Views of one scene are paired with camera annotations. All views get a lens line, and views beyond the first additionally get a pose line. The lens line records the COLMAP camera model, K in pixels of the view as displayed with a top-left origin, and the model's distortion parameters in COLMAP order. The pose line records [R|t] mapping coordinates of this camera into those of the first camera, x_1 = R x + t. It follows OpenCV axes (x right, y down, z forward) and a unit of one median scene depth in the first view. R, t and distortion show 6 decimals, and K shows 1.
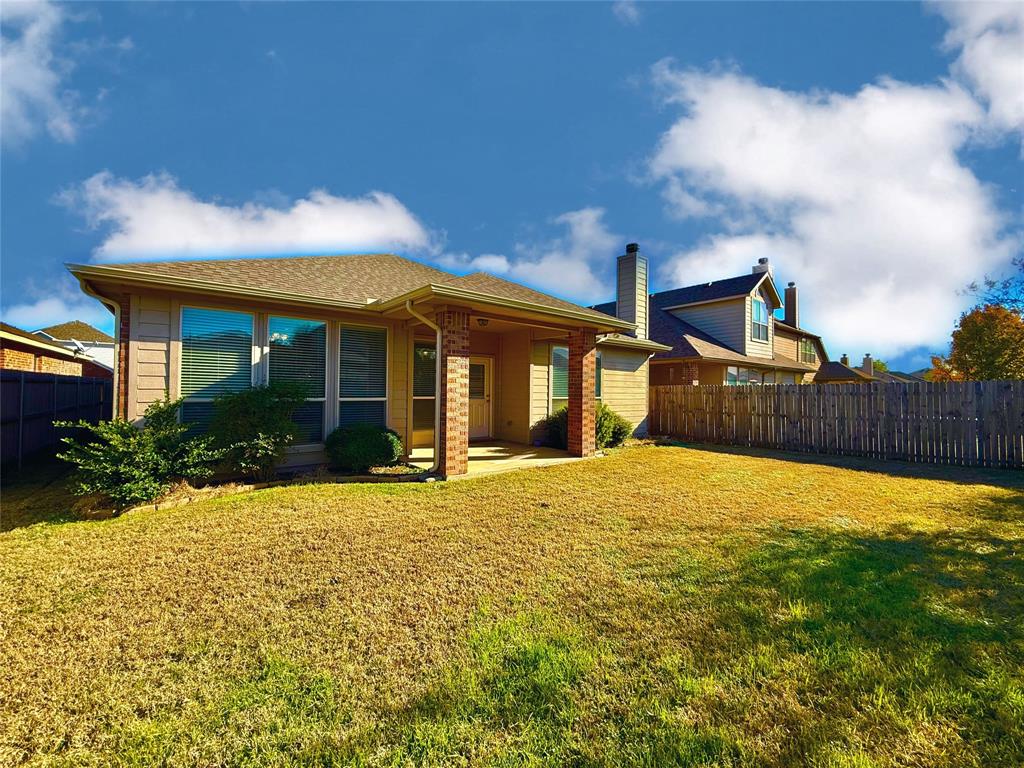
lens RADIAL K [[407.3, 0, 510.2], [0, 407.3, 383.6], [0, 0, 1]] dist [0.001080, 0.000038]
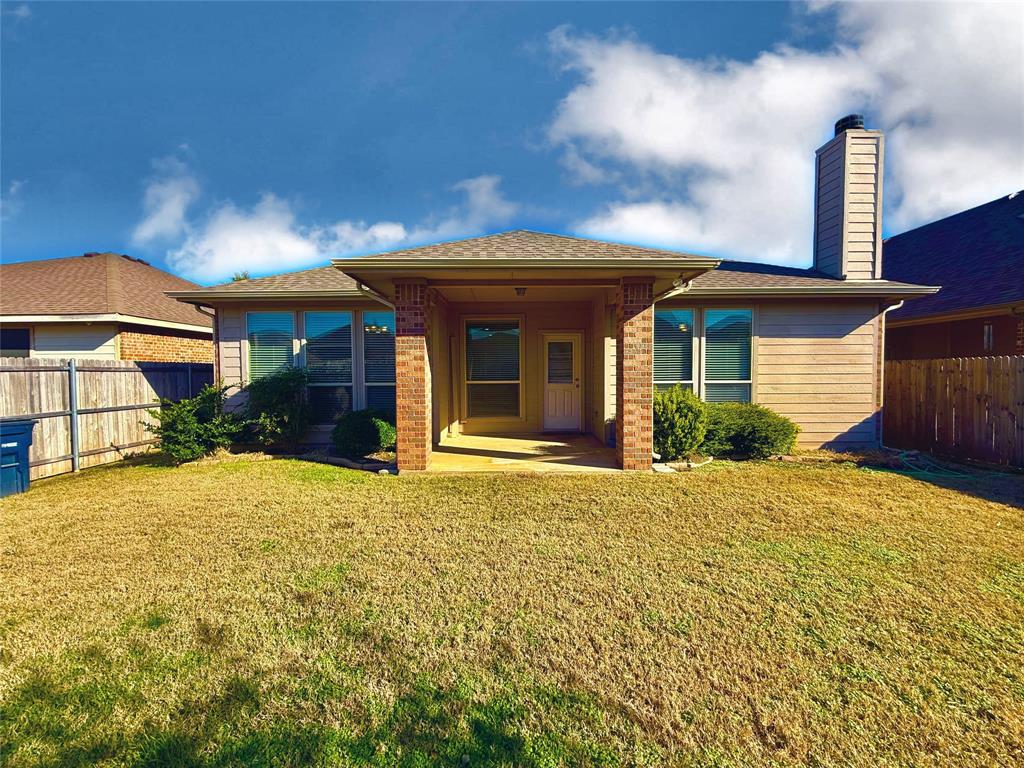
lens RADIAL K [[407.3, 0, 510.2], [0, 407.3, 383.6], [0, 0, 1]] dist [0.001080, 0.000038]
pose [[0.776983, 0.003708, -0.629511, 0.578877], [0.024098, 0.999075, 0.035628, 0.009523], [0.629061, -0.042852, 0.776174, 0.446383]]
